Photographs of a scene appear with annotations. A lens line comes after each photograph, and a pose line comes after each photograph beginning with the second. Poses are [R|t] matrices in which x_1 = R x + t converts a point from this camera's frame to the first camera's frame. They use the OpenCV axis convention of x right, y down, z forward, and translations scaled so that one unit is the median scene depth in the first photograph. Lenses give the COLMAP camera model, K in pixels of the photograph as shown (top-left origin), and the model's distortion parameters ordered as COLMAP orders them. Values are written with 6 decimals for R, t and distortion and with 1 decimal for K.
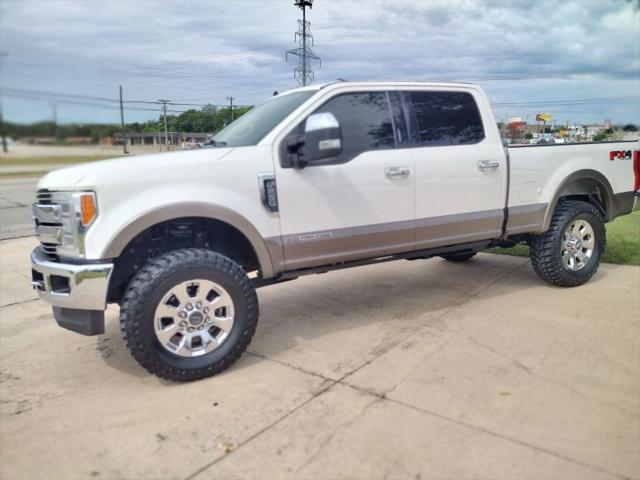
lens RADIAL K [[488.8, 0, 319.8], [0, 488.8, 241.5], [0, 0, 1]] dist [0.075071, -0.110481]
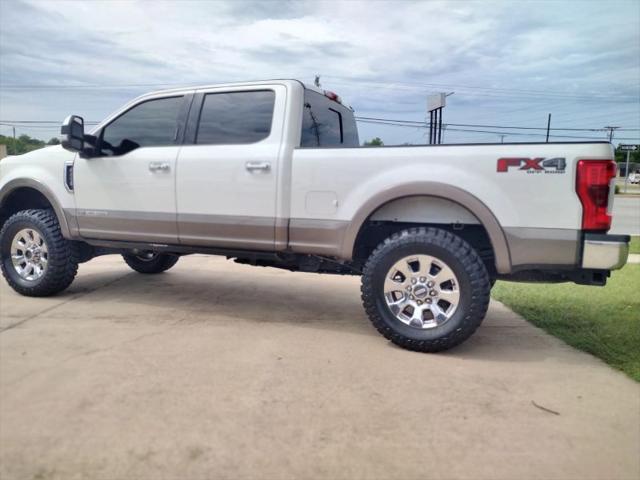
lens RADIAL K [[494.0, 0, 301.1], [0, 494.0, 238.0], [0, 0, 1]] dist [0.075802, -0.109623]
pose [[0.623811, 0.130828, -0.770548, 1.283732], [-0.183368, 0.982872, 0.018429, -0.066329], [0.759761, 0.129798, 0.637115, 0.577910]]
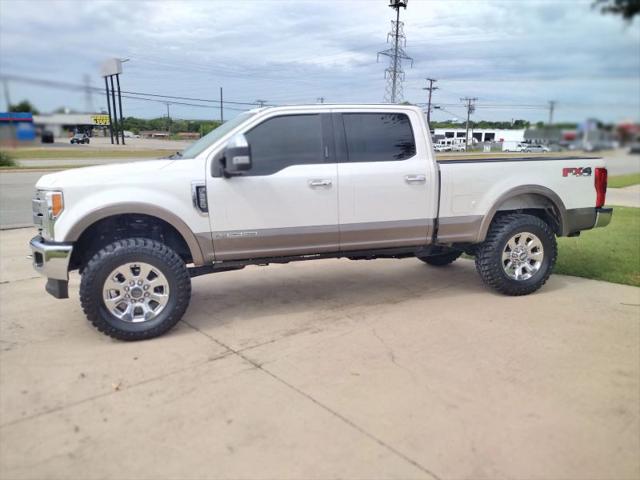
lens RADIAL K [[480.0, 0, 314.2], [0, 480.0, 237.7], [0, 0, 1]] dist [0.076588, -0.116338]
pose [[0.979259, 0.056700, -0.194516, 0.390217], [-0.056756, 0.998374, 0.005289, -0.017625], [0.194500, 0.005861, 0.980885, -0.133014]]
